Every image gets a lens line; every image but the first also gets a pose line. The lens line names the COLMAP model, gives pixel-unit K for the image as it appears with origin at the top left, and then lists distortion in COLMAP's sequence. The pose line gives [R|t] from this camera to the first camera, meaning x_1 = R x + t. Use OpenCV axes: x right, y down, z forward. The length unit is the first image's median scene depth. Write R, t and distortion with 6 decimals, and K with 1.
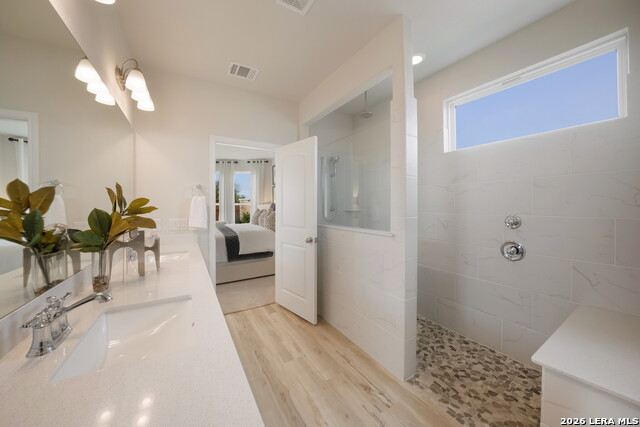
lens RADIAL K [[222.5, 0, 320.0], [0, 222.5, 206.0], [0, 0, 1]] dist [-0.015352, -0.000042]
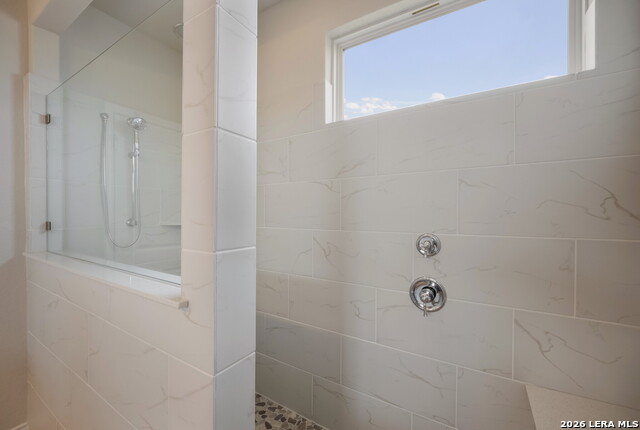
lens RADIAL K [[261.3, 0, 319.7], [0, 261.3, 216.4], [0, 0, 1]] dist [0.000780, 0.000016]
pose [[0.891125, 0.004254, 0.453739, 0.314883], [-0.004685, 0.999989, -0.000175, -0.001982], [-0.453735, -0.001970, 0.891135, 0.525592]]
